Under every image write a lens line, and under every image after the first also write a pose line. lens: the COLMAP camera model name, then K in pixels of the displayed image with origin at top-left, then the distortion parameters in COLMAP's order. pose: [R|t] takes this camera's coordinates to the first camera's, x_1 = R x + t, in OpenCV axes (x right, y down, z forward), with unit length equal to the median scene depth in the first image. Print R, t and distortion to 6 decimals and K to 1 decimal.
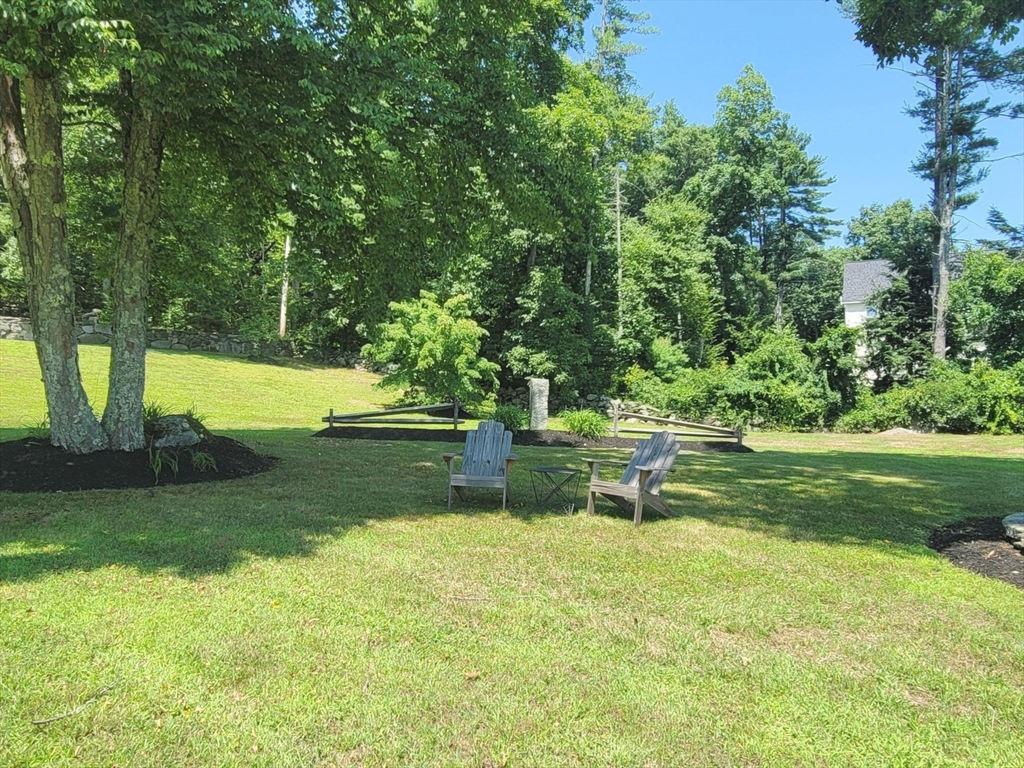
lens RADIAL K [[426.0, 0, 513.7], [0, 426.0, 378.5], [0, 0, 1]] dist [0.006314, 0.000329]
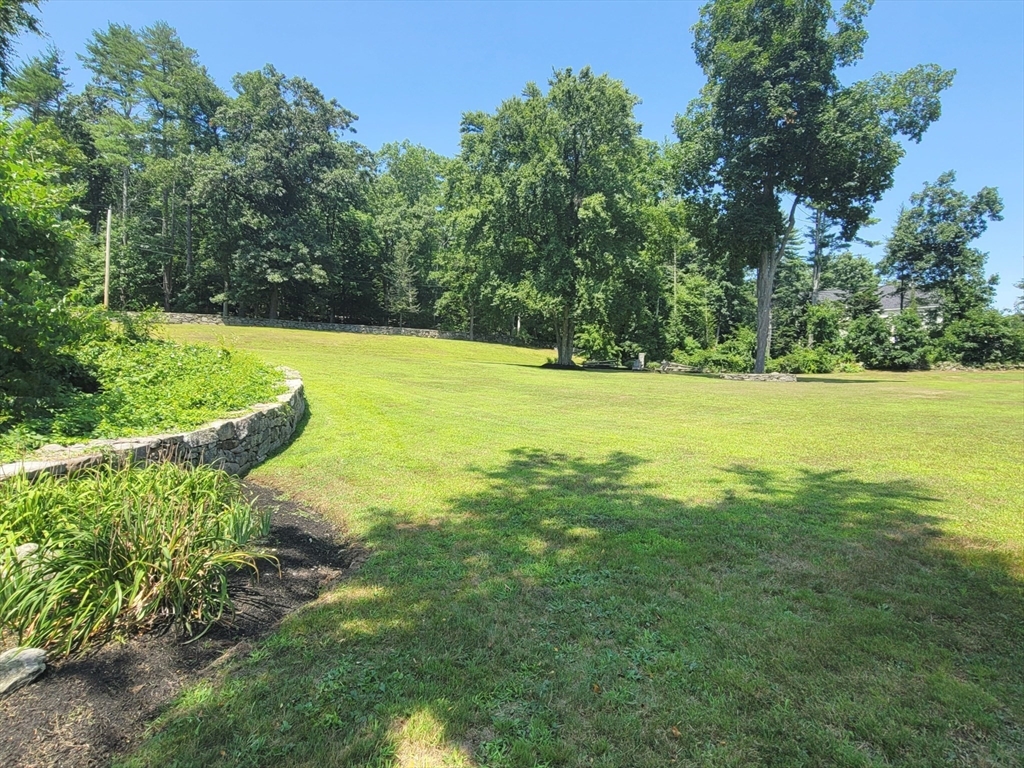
lens RADIAL K [[426.0, 0, 513.7], [0, 426.0, 378.5], [0, 0, 1]] dist [0.006314, 0.000329]
pose [[0.988572, 0.011654, -0.150298, -0.252859], [-0.004165, 0.998738, 0.050049, 0.022416], [0.150692, -0.048852, 0.987373, -1.500753]]
